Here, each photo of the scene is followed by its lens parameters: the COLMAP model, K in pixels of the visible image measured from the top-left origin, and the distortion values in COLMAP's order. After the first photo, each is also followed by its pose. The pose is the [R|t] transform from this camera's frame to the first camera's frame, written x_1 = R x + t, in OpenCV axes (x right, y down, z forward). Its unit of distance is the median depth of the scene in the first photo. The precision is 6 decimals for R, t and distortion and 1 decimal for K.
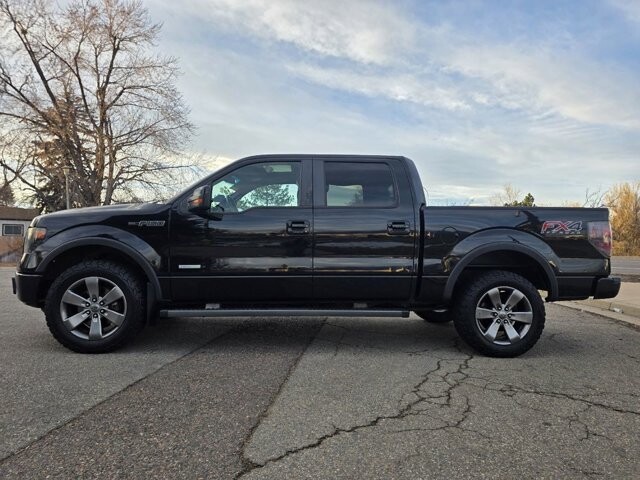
lens RADIAL K [[423.5, 0, 316.0], [0, 423.5, 244.0], [0, 0, 1]] dist [0.059641, -0.049502]
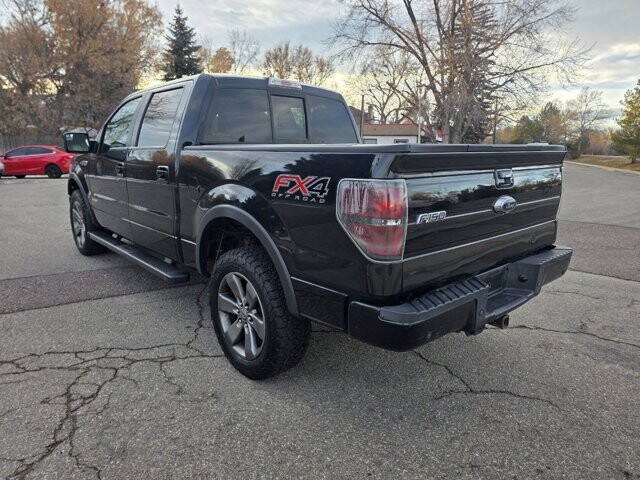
lens RADIAL K [[423.5, 0, 318.6], [0, 423.5, 238.4], [0, 0, 1]] dist [0.059641, -0.049502]
pose [[0.616731, 0.158479, -0.771056, 1.001275], [-0.005939, 0.980433, 0.196763, -0.079742], [0.787151, -0.116770, 0.605605, 0.711845]]
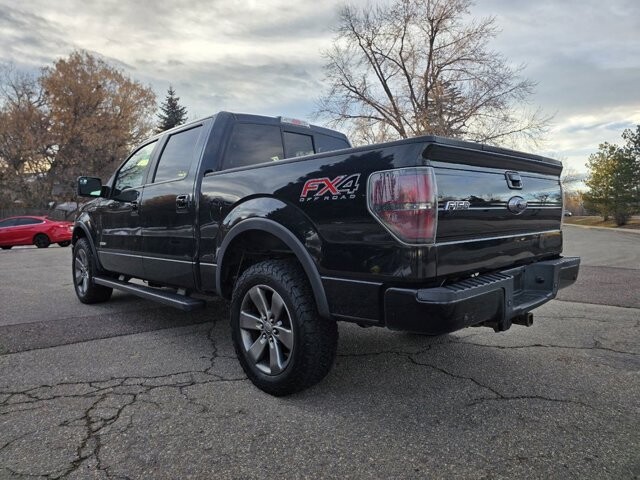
lens RADIAL K [[423.5, 0, 320.7], [0, 423.5, 233.5], [0, 0, 1]] dist [0.059641, -0.049502]
pose [[0.647605, 0.006715, -0.761947, 0.991224], [0.023287, 0.999320, 0.028599, 0.003297], [0.761621, -0.036264, 0.647008, 0.648175]]
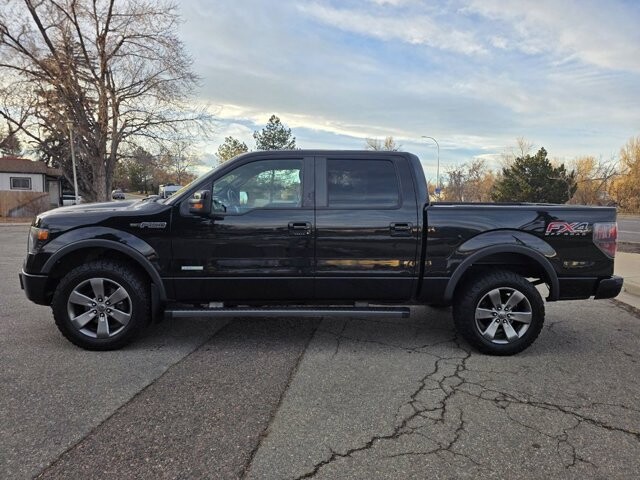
lens RADIAL K [[423.5, 0, 318.6], [0, 423.5, 241.8], [0, 0, 1]] dist [0.059641, -0.049502]
pose [[0.999899, 0.007254, -0.012253, 0.013040], [-0.005863, 0.993921, 0.109940, -0.115193], [0.012976, -0.109857, 0.993863, 0.008507]]
